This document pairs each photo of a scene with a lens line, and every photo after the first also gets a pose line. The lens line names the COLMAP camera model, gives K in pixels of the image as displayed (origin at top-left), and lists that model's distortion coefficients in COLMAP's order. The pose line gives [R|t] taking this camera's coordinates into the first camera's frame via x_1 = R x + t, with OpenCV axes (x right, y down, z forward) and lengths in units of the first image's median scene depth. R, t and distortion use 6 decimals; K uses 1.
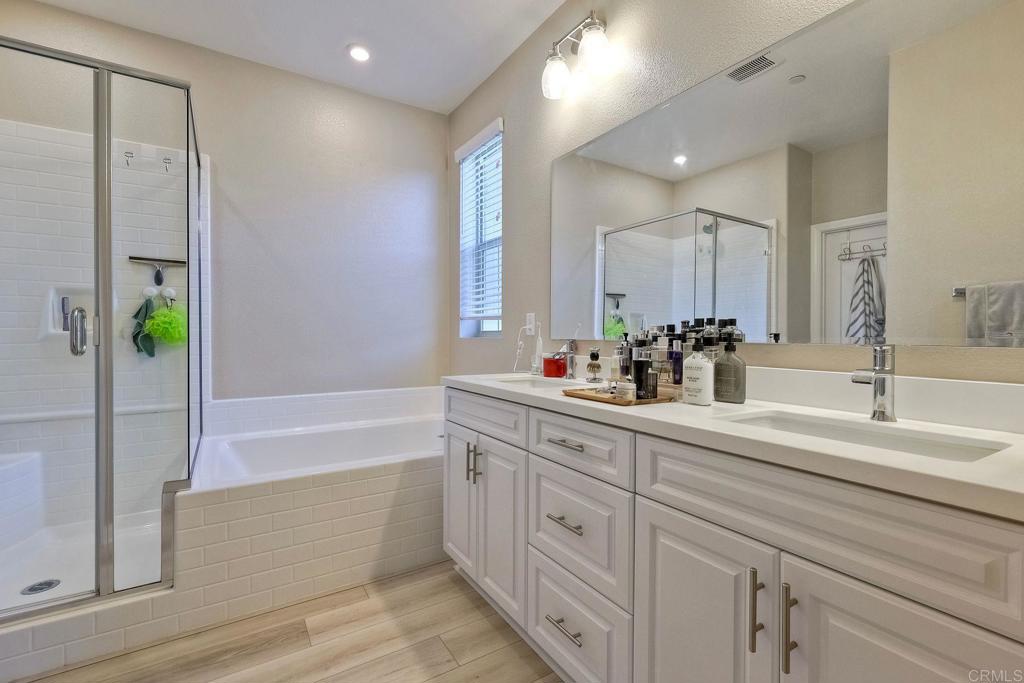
lens RADIAL K [[455.0, 0, 515.7], [0, 455.0, 335.9], [0, 0, 1]] dist [0.010621, 0.000148]
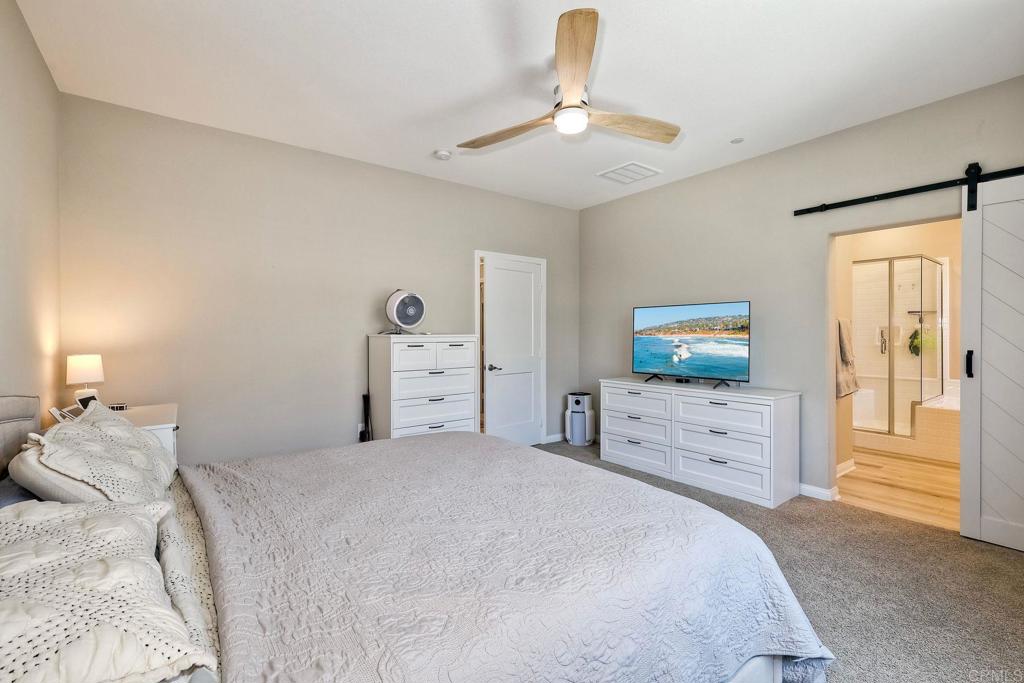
lens RADIAL K [[455.0, 0, 515.7], [0, 455.0, 335.9], [0, 0, 1]] dist [0.010621, 0.000148]
pose [[0.093136, 0.002888, -0.995649, 1.322496], [-0.004535, 0.999987, 0.002477, -0.051315], [0.995643, 0.004285, 0.093147, -1.225541]]
